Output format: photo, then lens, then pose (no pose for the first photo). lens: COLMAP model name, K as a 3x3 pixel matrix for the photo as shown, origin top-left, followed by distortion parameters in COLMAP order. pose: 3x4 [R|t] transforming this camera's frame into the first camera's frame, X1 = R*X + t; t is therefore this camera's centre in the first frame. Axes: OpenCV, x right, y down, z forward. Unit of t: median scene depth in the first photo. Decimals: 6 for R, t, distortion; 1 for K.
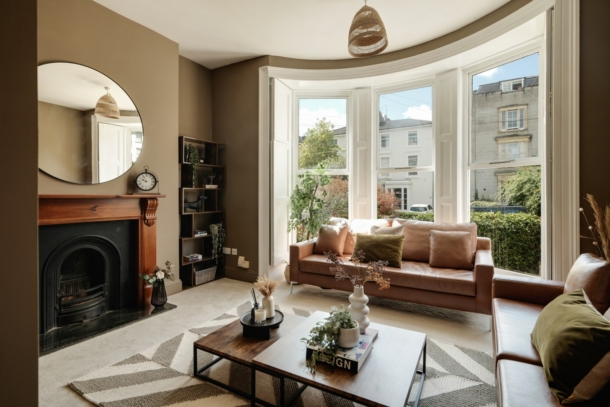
lens RADIAL K [[292.3, 0, 317.6], [0, 292.3, 193.6], [0, 0, 1]] dist [-0.013851, 0.000273]
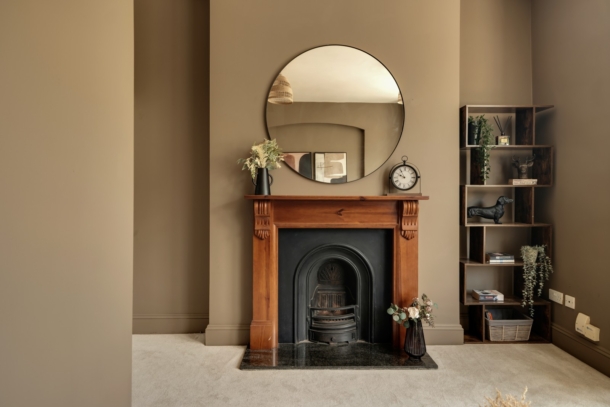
lens RADIAL K [[366.9, 0, 305.0], [0, 366.9, 197.1], [0, 0, 1]] dist [0.000654, 0.001167]
pose [[0.497261, 0.001681, -0.867600, 0.078024], [0.004197, 0.999982, 0.004343, 0.001819], [0.867591, -0.005801, 0.497244, 0.322157]]
